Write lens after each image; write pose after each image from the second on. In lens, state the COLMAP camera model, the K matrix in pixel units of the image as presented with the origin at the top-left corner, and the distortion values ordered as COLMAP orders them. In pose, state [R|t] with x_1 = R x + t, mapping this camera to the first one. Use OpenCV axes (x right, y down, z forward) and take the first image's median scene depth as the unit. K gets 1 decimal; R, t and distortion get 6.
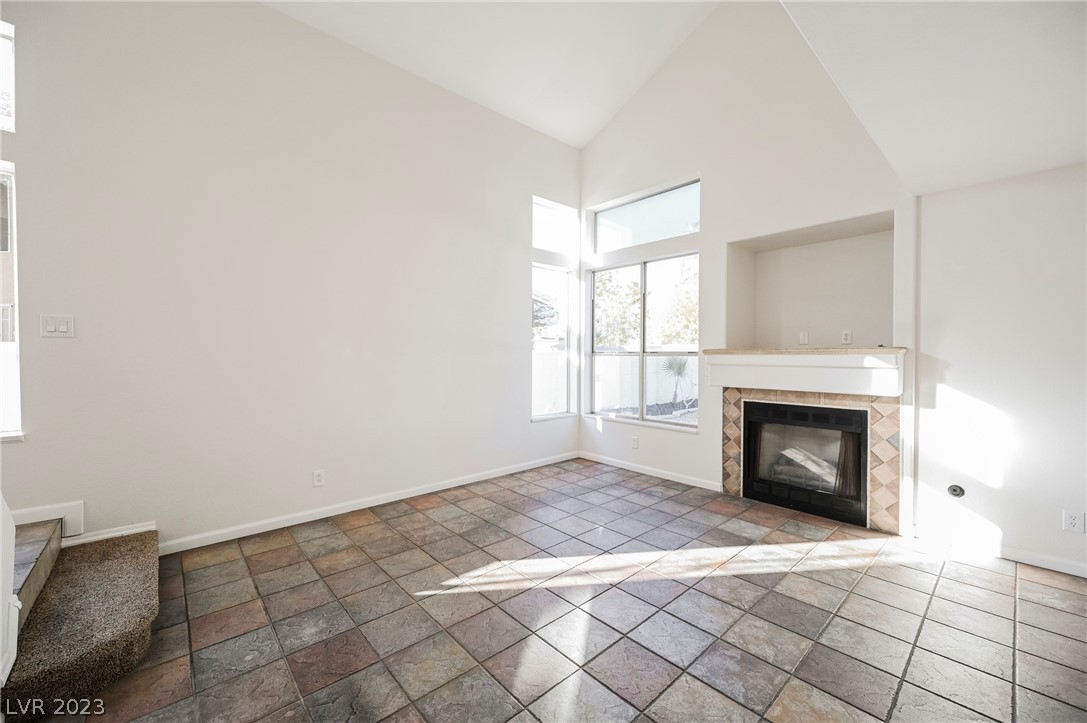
lens RADIAL K [[429.0, 0, 543.3], [0, 429.0, 357.1], [0, 0, 1]] dist [-0.001196, 0.000373]
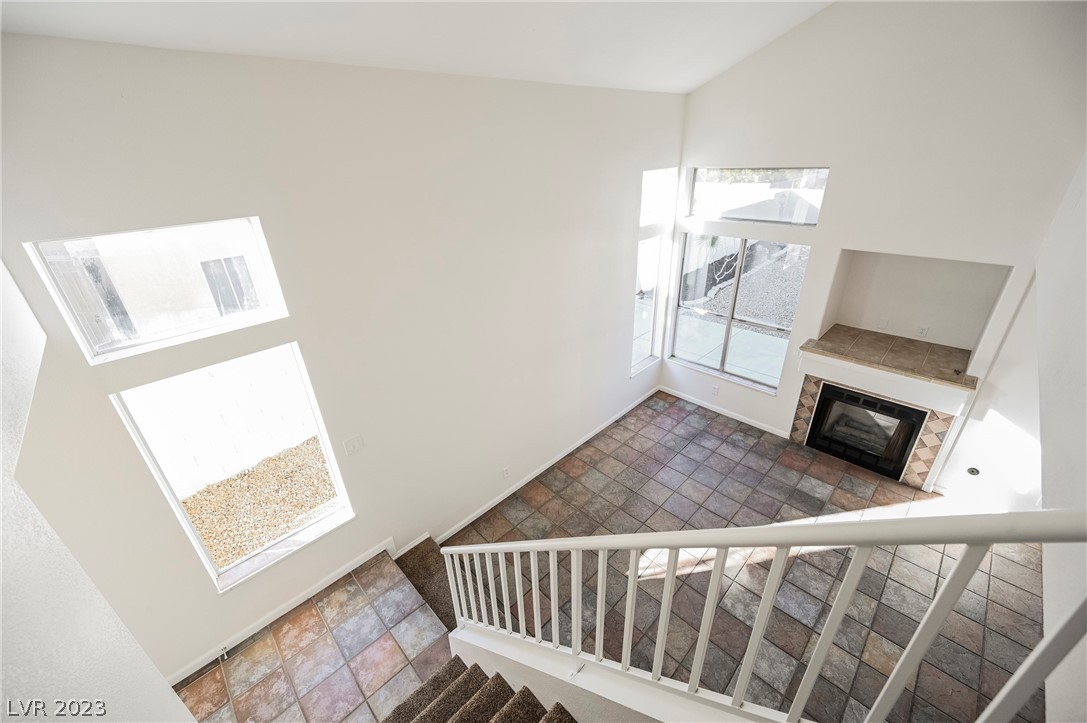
lens RADIAL K [[429.0, 0, 546.1], [0, 429.0, 359.3], [0, 0, 1]] dist [-0.001196, 0.000373]
pose [[0.998021, -0.057100, 0.026335, -0.436556], [0.040087, 0.900433, 0.433143, -0.636490], [-0.048446, -0.431231, 0.900940, -0.057607]]
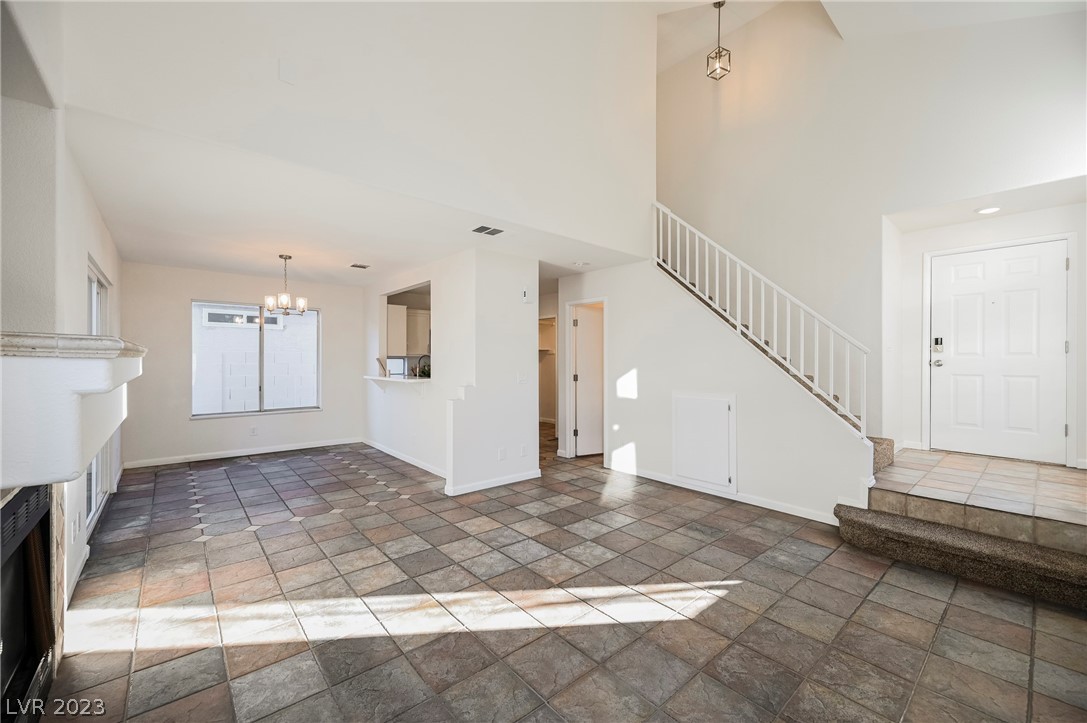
lens RADIAL K [[429.0, 0, 540.0], [0, 429.0, 360.9], [0, 0, 1]] dist [-0.001196, 0.000373]
pose [[-0.999497, -0.002611, 0.031599, 0.128737], [-0.002324, 0.999956, 0.009122, -0.009612], [-0.031622, 0.009044, -0.999459, 1.520292]]
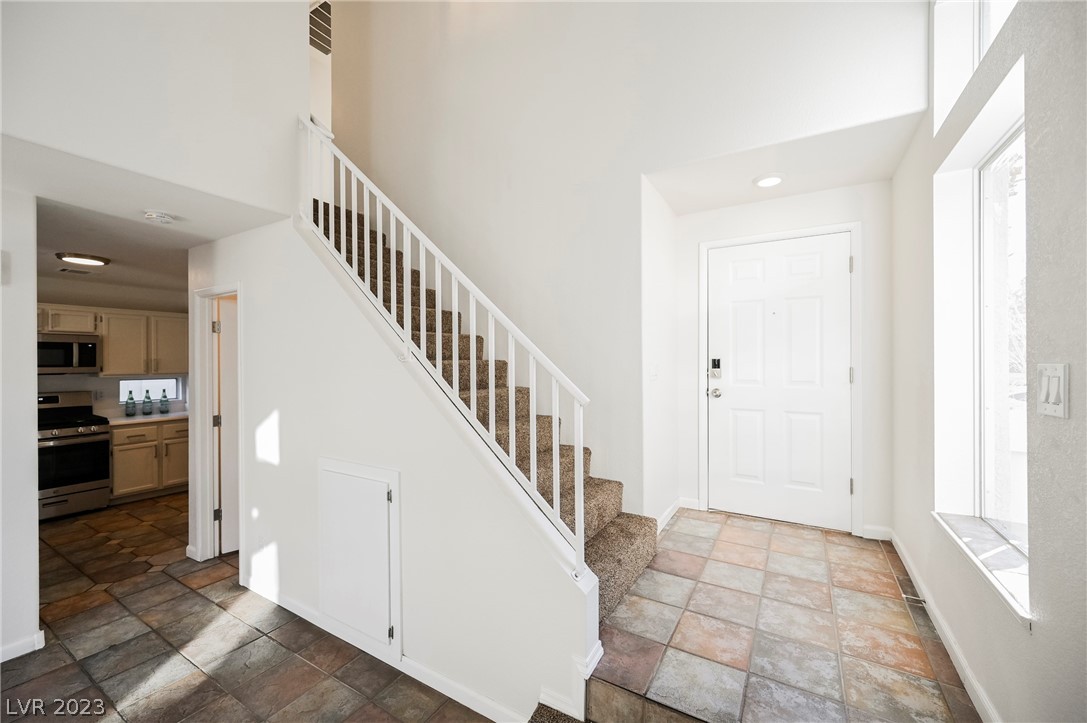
lens RADIAL K [[429.0, 0, 541.6], [0, 429.0, 358.7], [0, 0, 1]] dist [-0.001196, 0.000373]
pose [[-0.956994, 0.000208, -0.290106, -0.413679], [-0.000278, 0.999999, 0.001635, -0.075482], [0.290106, 0.001645, -0.956993, 0.958362]]
